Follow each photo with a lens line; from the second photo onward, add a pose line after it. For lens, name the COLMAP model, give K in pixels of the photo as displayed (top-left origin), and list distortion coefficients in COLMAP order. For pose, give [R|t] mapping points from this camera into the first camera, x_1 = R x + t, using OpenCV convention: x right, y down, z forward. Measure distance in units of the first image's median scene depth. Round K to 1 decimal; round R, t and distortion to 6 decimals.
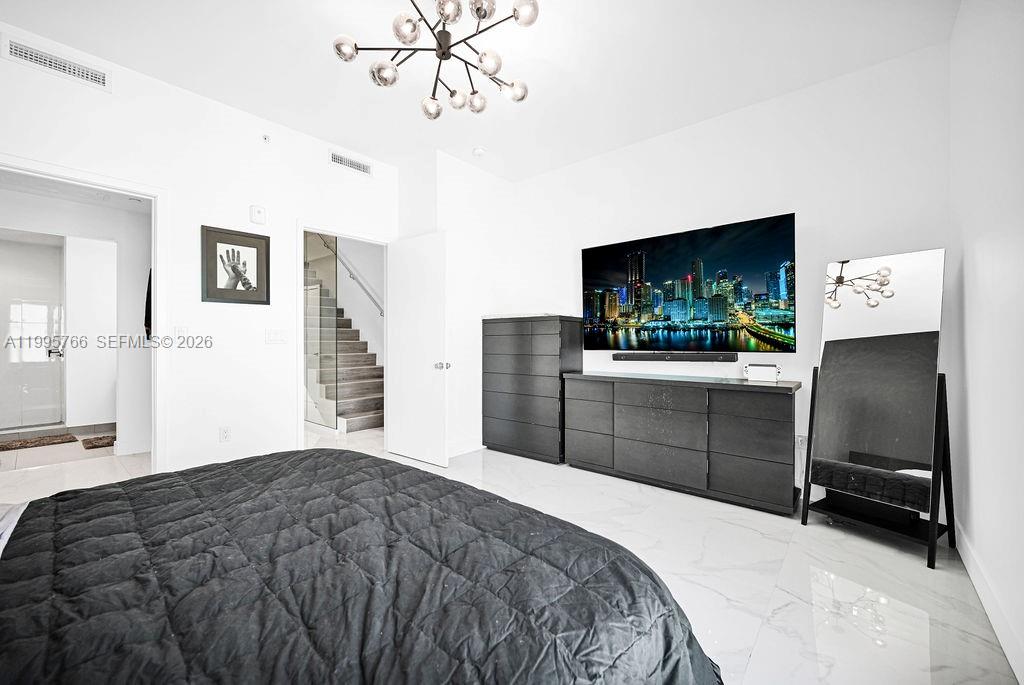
lens RADIAL K [[412.2, 0, 504.2], [0, 412.2, 339.7], [0, 0, 1]] dist [0.003139, 0.000146]
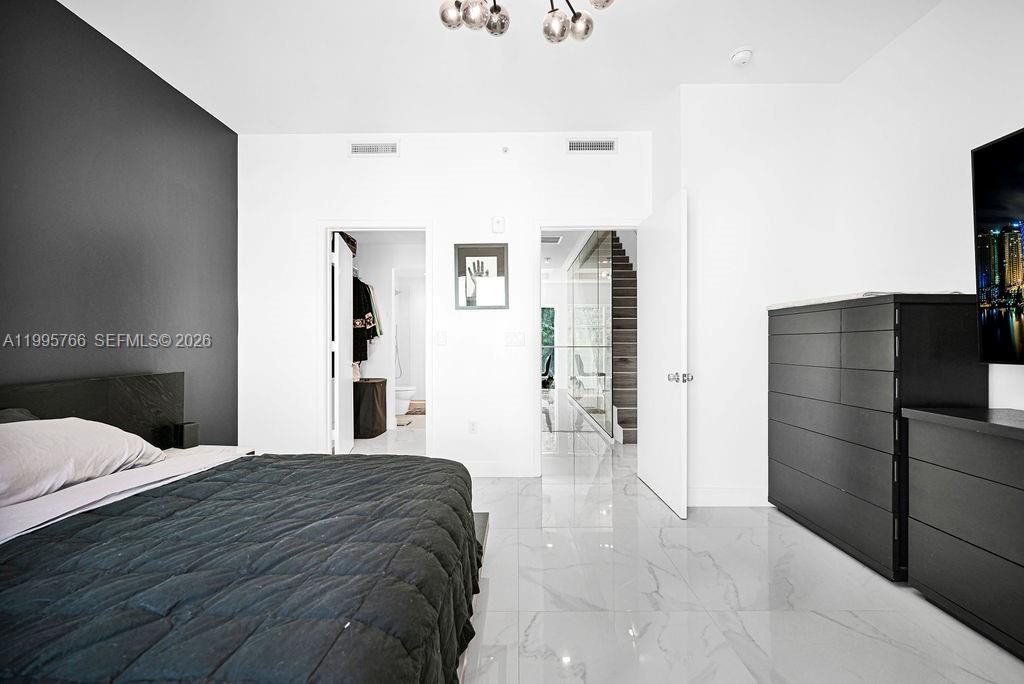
lens RADIAL K [[412.2, 0, 508.9], [0, 412.2, 343.3], [0, 0, 1]] dist [0.003139, 0.000146]
pose [[0.653587, -0.001795, -0.756849, 0.254444], [0.003414, 0.999994, 0.000576, 0.002120], [0.756844, -0.002961, 0.653589, 0.371141]]
